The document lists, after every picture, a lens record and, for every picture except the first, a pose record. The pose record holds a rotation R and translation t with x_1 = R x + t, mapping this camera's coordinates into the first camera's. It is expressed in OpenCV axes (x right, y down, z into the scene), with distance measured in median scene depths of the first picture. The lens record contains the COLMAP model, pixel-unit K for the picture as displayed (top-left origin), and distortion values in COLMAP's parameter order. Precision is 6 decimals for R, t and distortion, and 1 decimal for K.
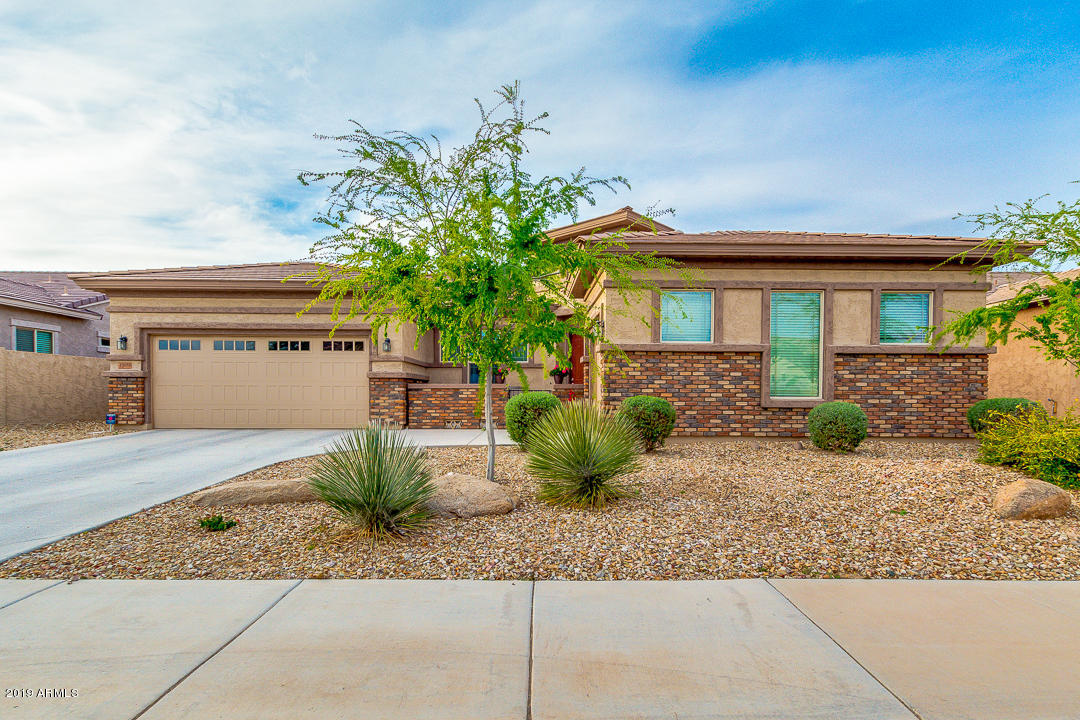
lens RADIAL K [[469.8, 0, 541.0], [0, 469.8, 399.4], [0, 0, 1]] dist [-0.002957, -0.000199]
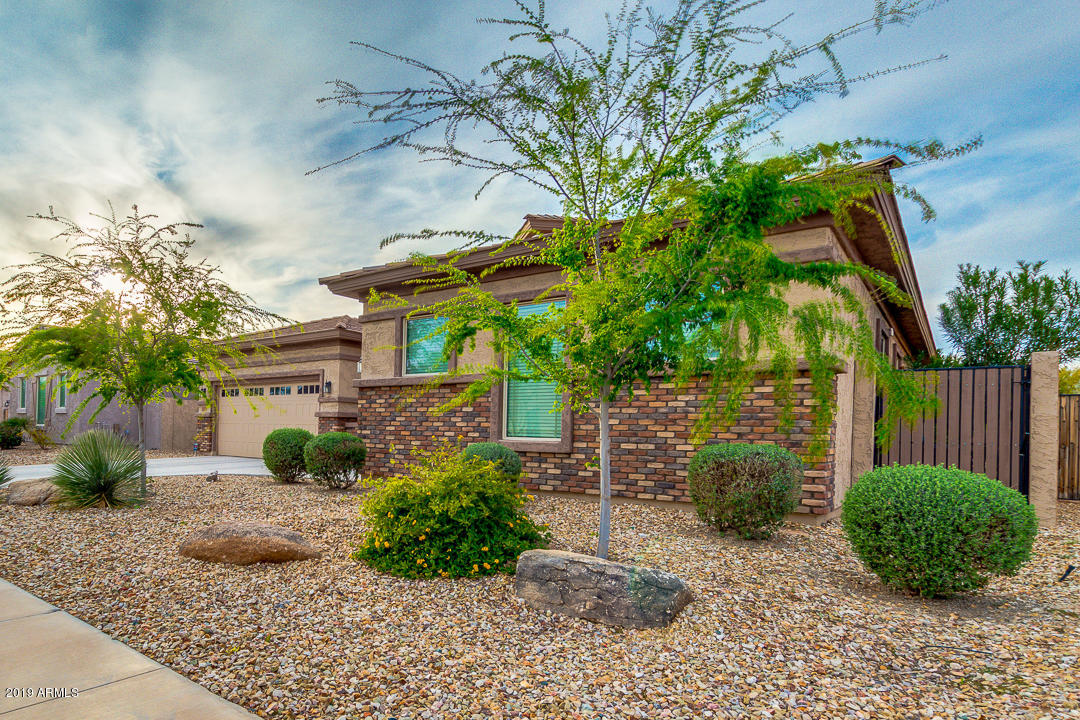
lens RADIAL K [[587.0, 0, 538.9], [0, 587.0, 430.5], [0, 0, 1]] dist [0.000671, 0.000057]
pose [[0.808811, 0.009294, -0.587995, 0.925827], [-0.027602, 0.999373, -0.022171, 0.003060], [0.587421, 0.034162, 0.808560, 0.182366]]
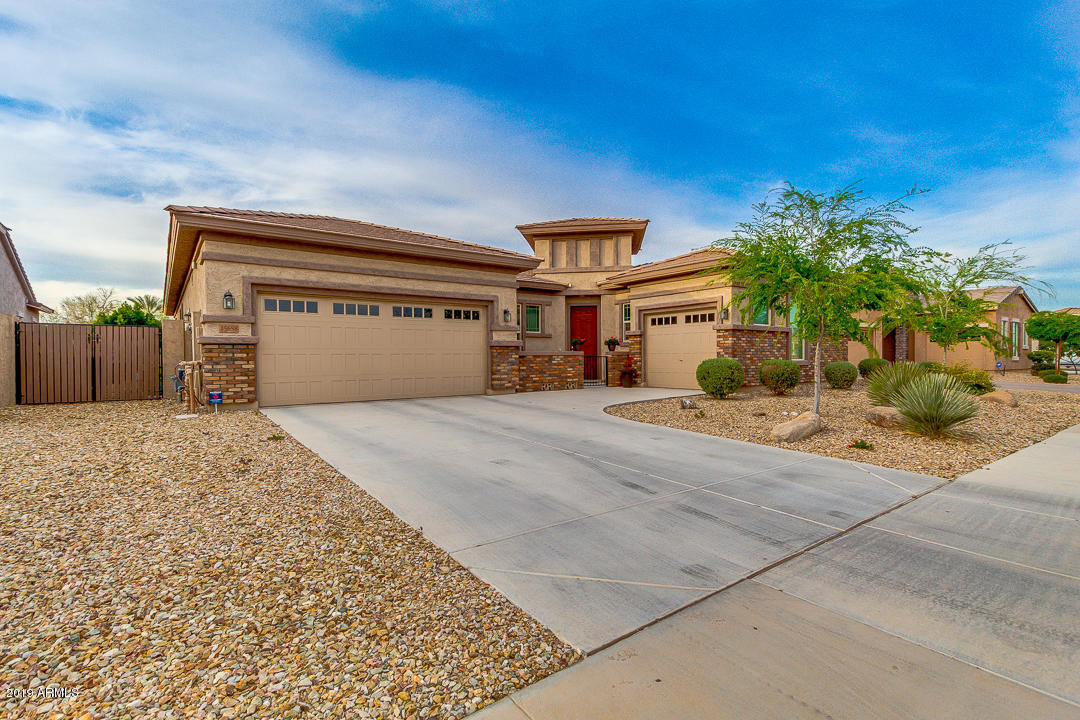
lens RADIAL K [[496.3, 0, 540.0], [0, 496.3, 360.0], [0, 0, 1]] dist [0.029828, -0.000017]
pose [[0.829833, -0.012330, 0.557875, -0.924496], [0.019130, 0.999797, -0.006358, -0.004924], [-0.557684, 0.015948, 0.829900, 0.008687]]
